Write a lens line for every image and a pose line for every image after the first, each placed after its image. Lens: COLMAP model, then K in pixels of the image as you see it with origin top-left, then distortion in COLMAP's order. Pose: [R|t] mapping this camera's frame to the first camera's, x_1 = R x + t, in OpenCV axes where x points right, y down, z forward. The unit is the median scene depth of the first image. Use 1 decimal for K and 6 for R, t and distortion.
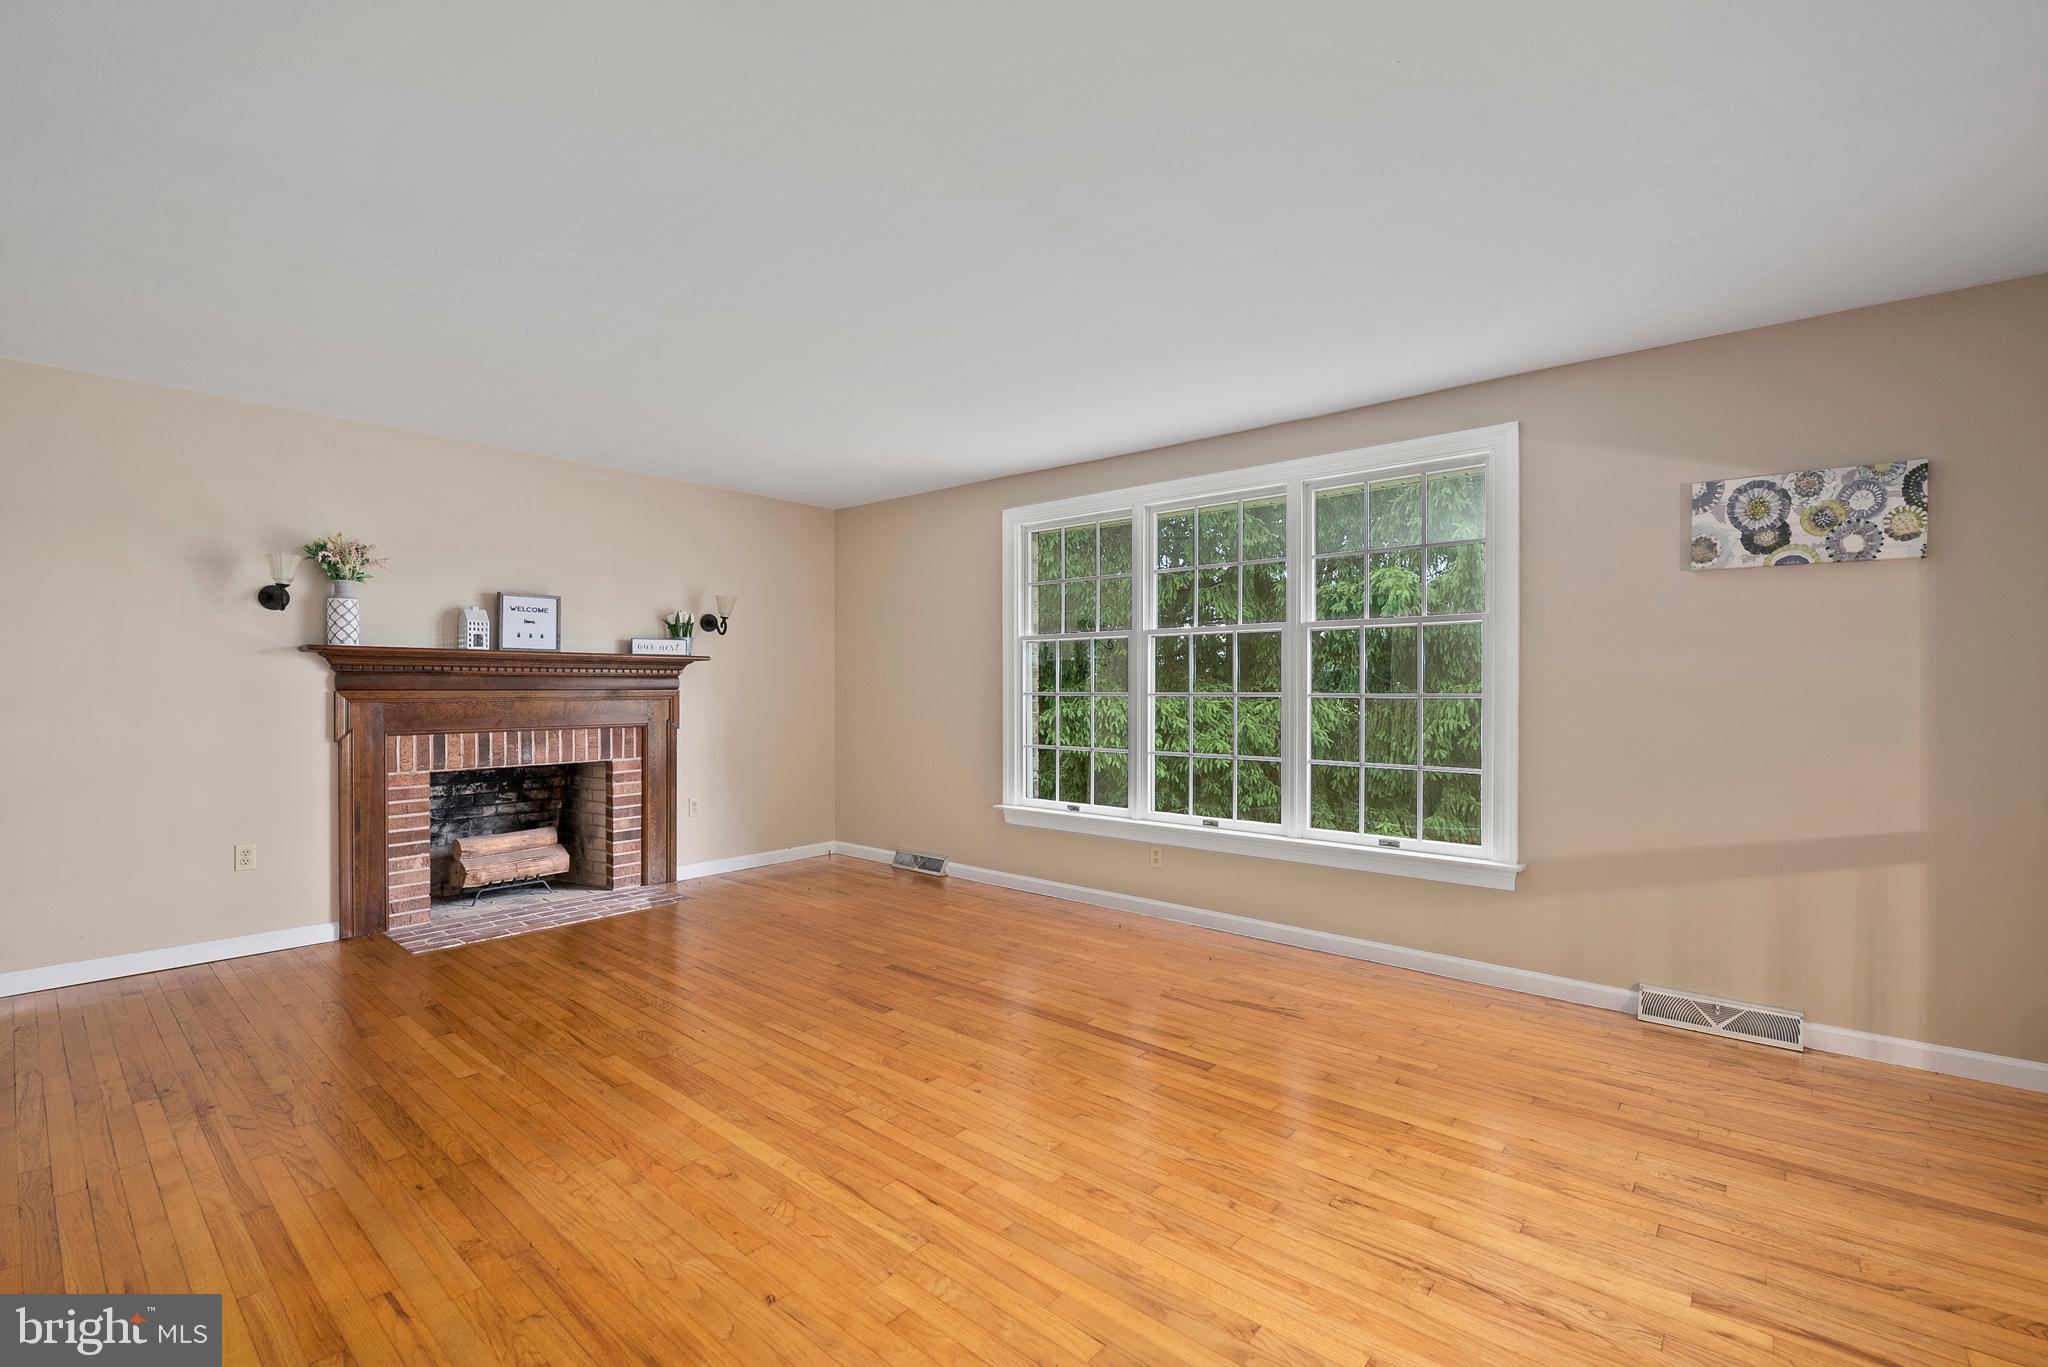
lens RADIAL K [[891.0, 0, 1023.4], [0, 891.0, 681.0], [0, 0, 1]] dist [-0.000999, -0.002422]
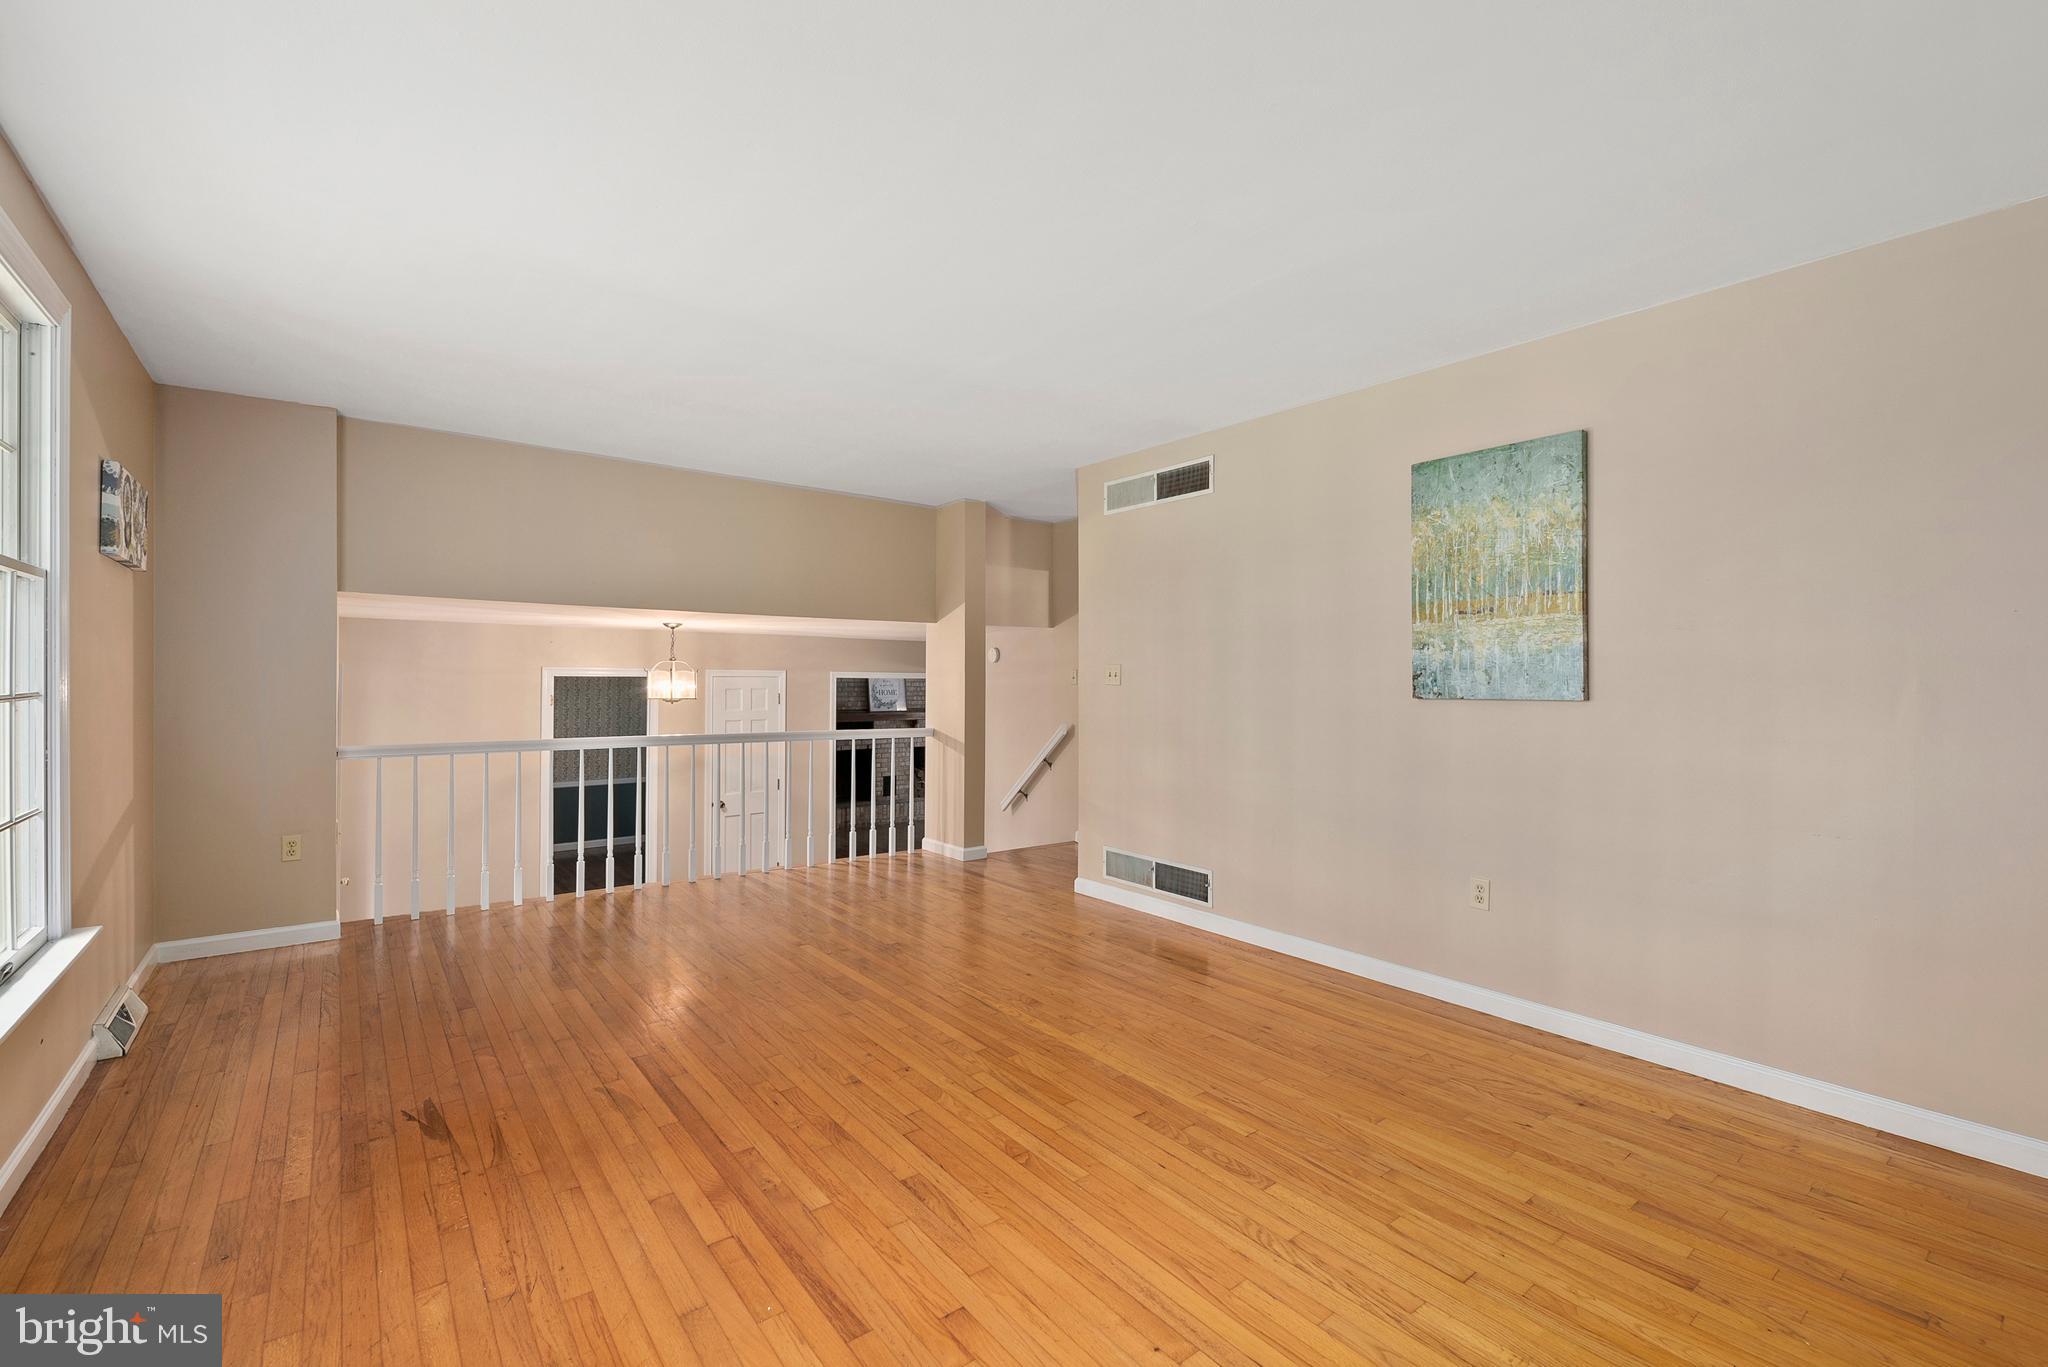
lens RADIAL K [[891.0, 0, 1022.8], [0, 891.0, 681.4], [0, 0, 1]] dist [-0.000999, -0.002422]
pose [[-0.979270, -0.008338, 0.202389, -0.461155], [-0.007620, 0.999962, 0.004329, -0.010886], [-0.202417, 0.002698, -0.979296, 2.050686]]
